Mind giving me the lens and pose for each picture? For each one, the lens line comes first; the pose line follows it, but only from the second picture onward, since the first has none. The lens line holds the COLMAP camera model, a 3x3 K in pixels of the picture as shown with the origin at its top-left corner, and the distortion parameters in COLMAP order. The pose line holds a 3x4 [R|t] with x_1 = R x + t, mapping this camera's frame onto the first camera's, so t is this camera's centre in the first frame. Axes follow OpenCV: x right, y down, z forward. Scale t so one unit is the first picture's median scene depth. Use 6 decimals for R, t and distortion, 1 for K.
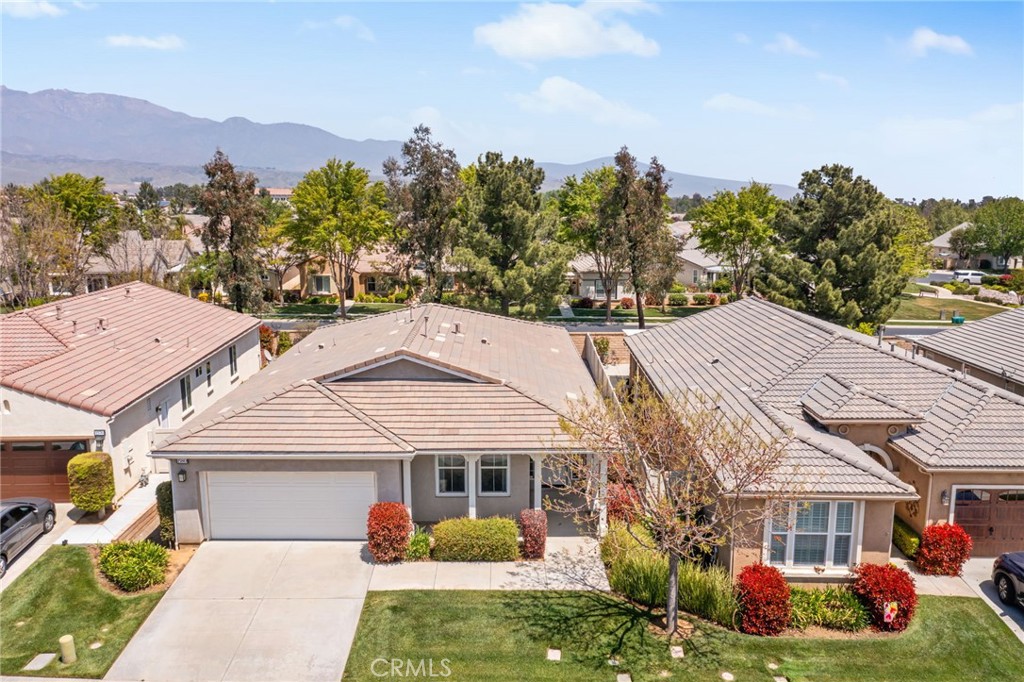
lens RADIAL K [[846.7, 0, 509.4], [0, 846.7, 361.2], [0, 0, 1]] dist [0.007696, 0.005012]
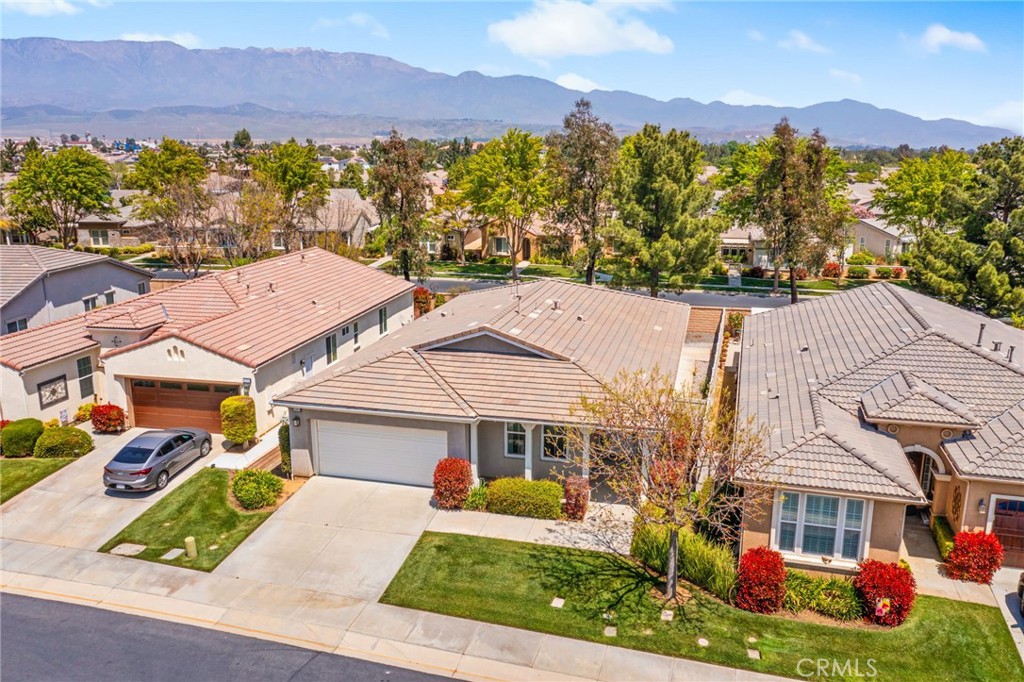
lens RADIAL K [[846.7, 0, 509.4], [0, 846.7, 361.2], [0, 0, 1]] dist [0.007696, 0.005012]
pose [[0.964271, 0.063573, -0.257178, 0.206708], [-0.048469, 0.996730, 0.064655, -0.043344], [0.260447, -0.049880, 0.964199, -0.094708]]
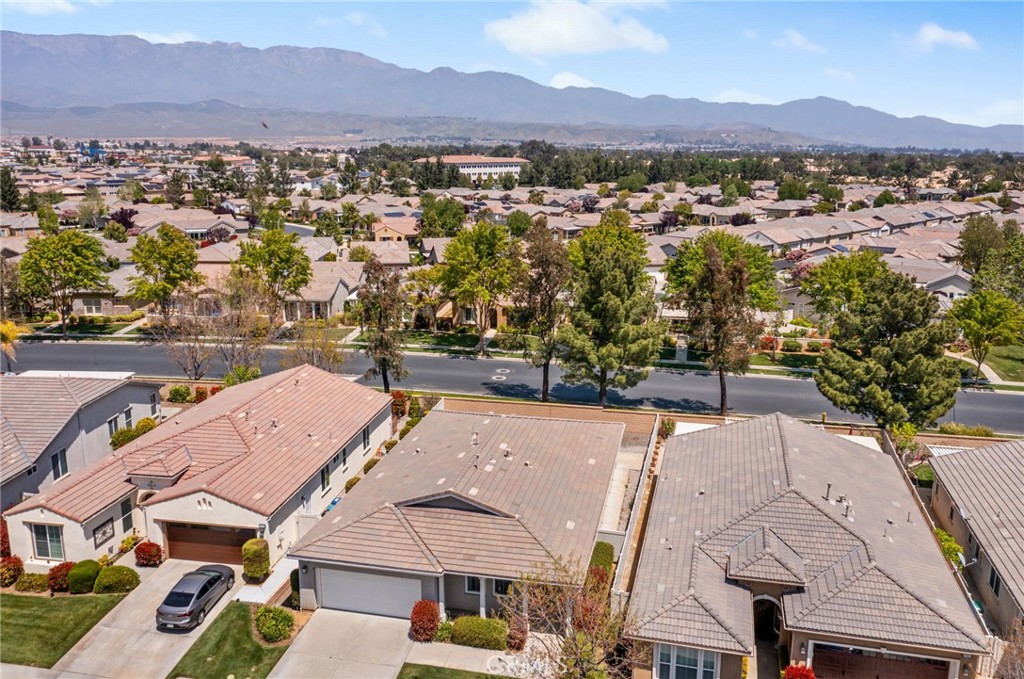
lens RADIAL K [[890.8, 0, 514.7], [0, 890.8, 335.6], [0, 0, 1]] dist [0.011793, 0.004621]
pose [[0.972199, 0.056895, -0.227140, 0.330411], [-0.044854, 0.997318, 0.057831, -0.388714], [0.229821, -0.046035, 0.972143, -0.487057]]
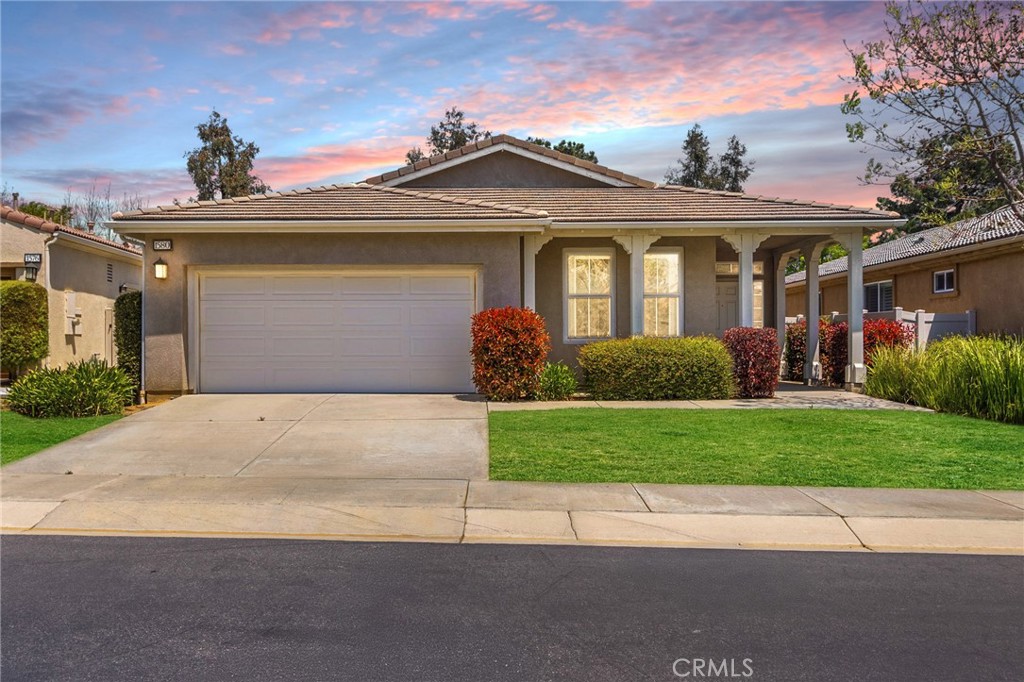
lens RADIAL K [[890.3, 0, 484.2], [0, 890.3, 342.3], [0, 0, 1]] dist [0.004761, 0.001780]
pose [[0.999777, -0.017876, -0.011266, -0.139374], [0.015052, 0.976716, -0.214006, 0.298516], [0.014830, 0.213788, 0.976767, 0.368753]]
